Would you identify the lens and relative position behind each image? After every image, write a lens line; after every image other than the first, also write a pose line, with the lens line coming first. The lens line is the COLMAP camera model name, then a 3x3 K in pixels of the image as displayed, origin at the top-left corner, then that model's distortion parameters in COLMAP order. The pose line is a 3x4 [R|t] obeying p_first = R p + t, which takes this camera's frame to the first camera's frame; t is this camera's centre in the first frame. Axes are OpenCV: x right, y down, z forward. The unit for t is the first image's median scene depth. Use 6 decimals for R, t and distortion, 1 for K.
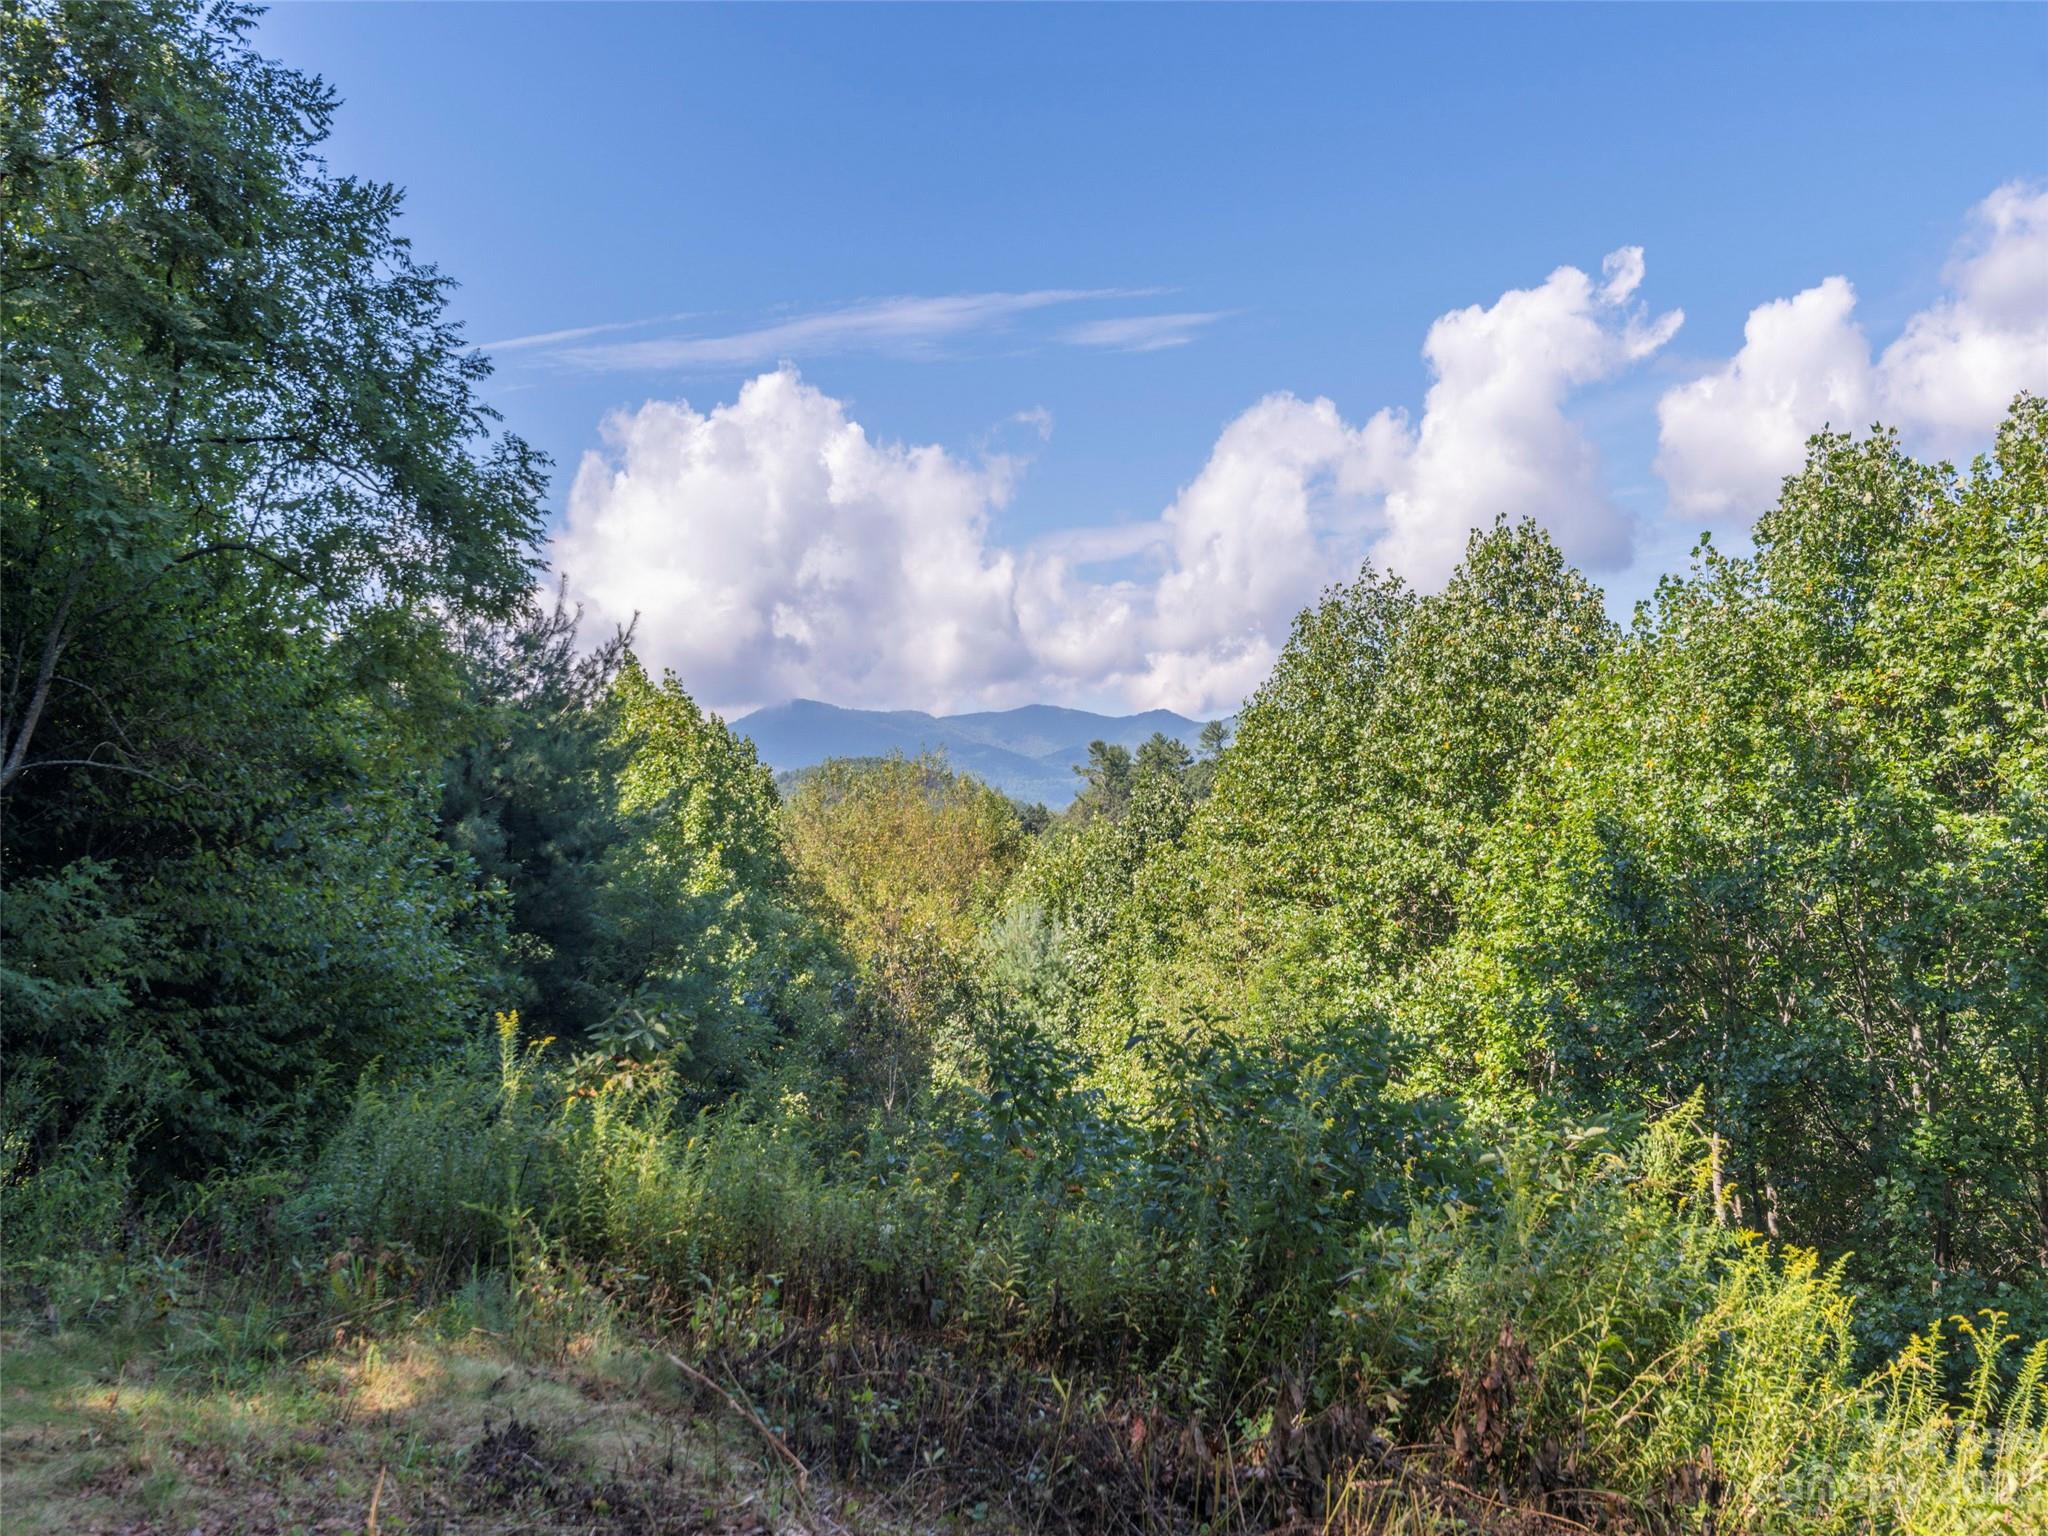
lens RADIAL K [[2044.0, 0, 1024.0], [0, 2044.0, 768.0], [0, 0, 1]] dist [0.006521, 0.009105]
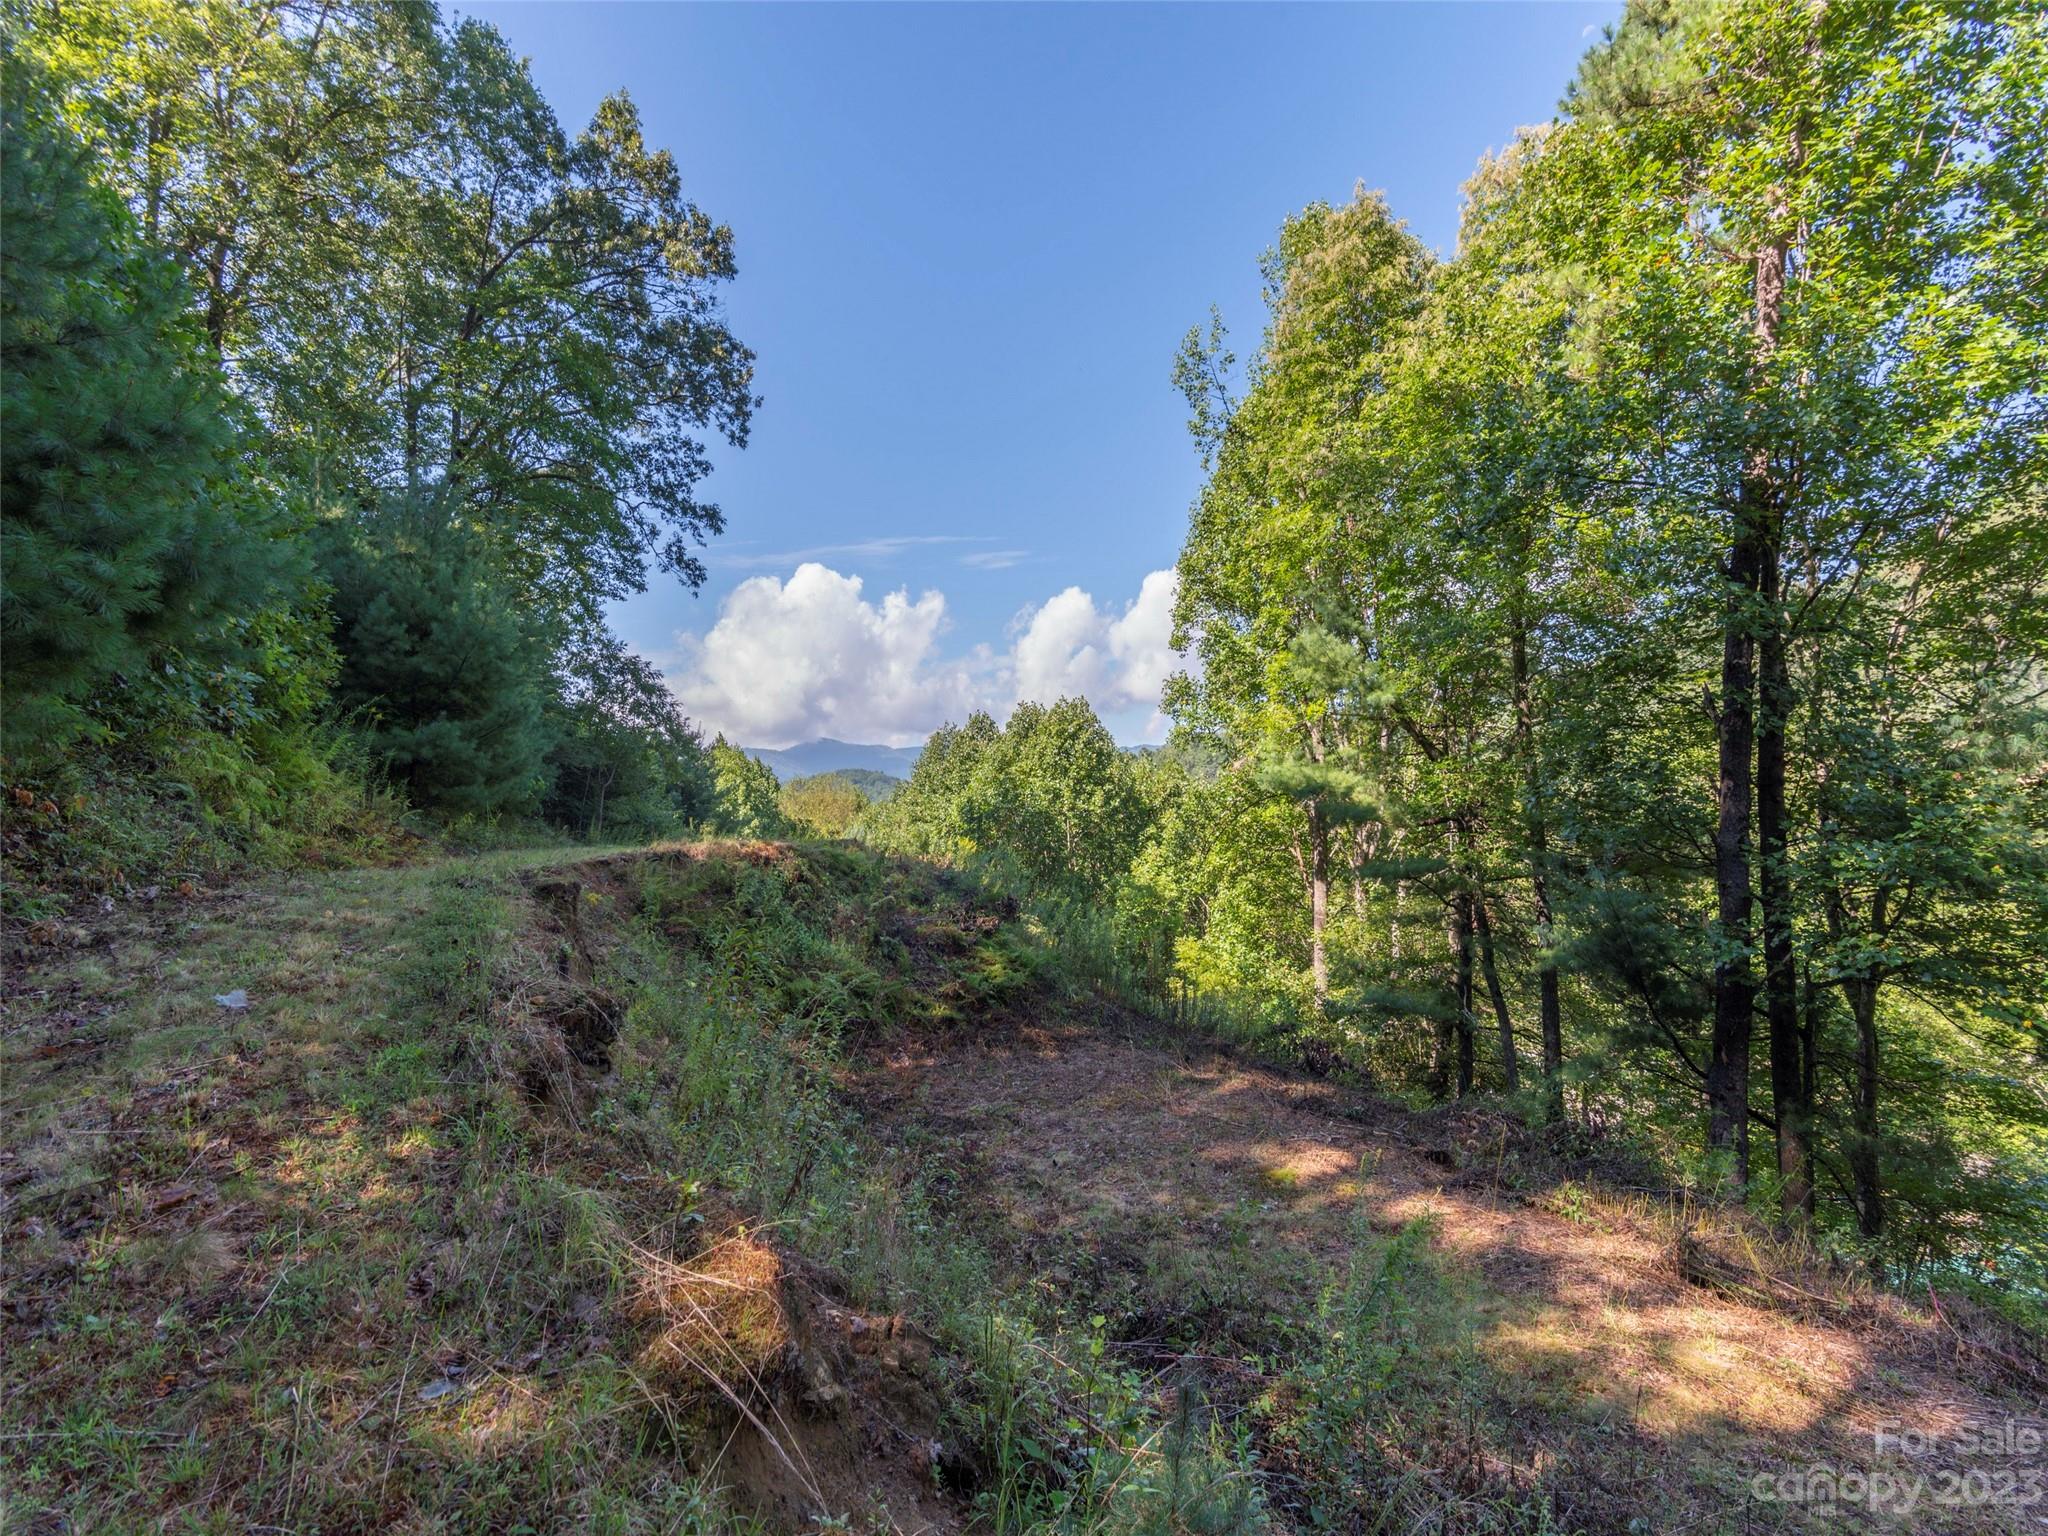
lens RADIAL K [[1085.0, 0, 1031.5], [0, 1085.0, 819.3], [0, 0, 1]] dist [0.031225, -0.000133]
pose [[0.996578, 0.019224, 0.080390, 0.170900], [-0.022507, 0.998941, 0.040134, -0.014372], [-0.079533, -0.041806, 0.995955, -0.802603]]
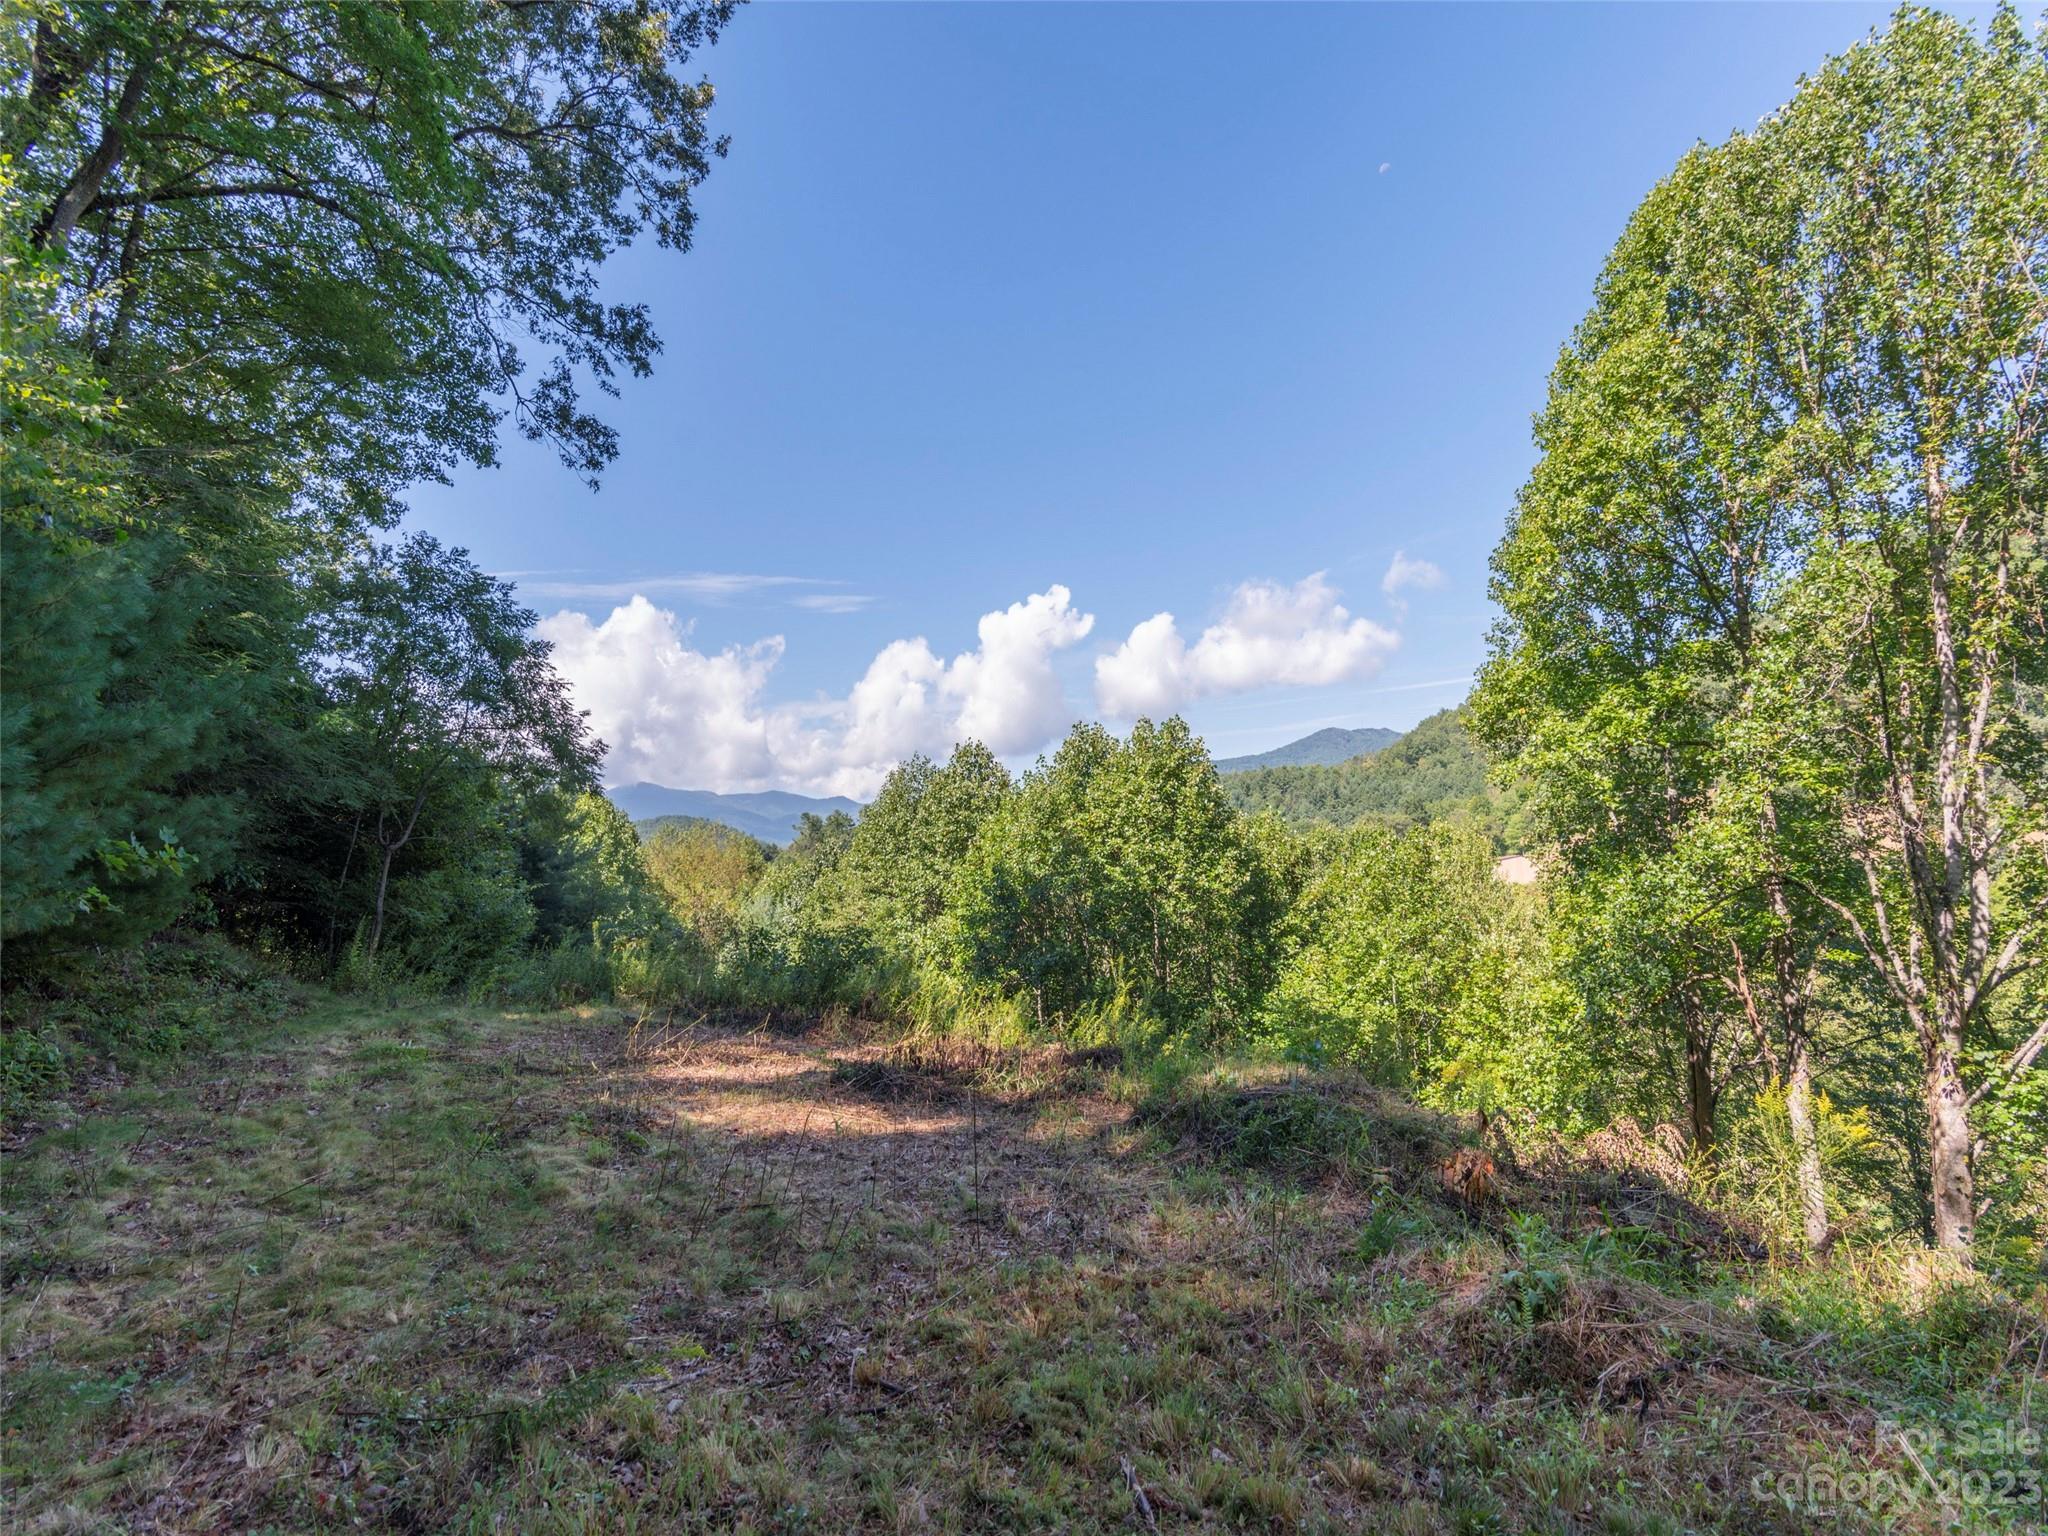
lens RADIAL K [[1085.0, 0, 1031.5], [0, 1085.0, 819.3], [0, 0, 1]] dist [0.031225, -0.000133]
pose [[0.970838, 0.036476, 0.236946, 0.000193], [-0.034837, 0.999331, -0.011101, -0.014400], [-0.237192, 0.002522, 0.971459, -0.252087]]
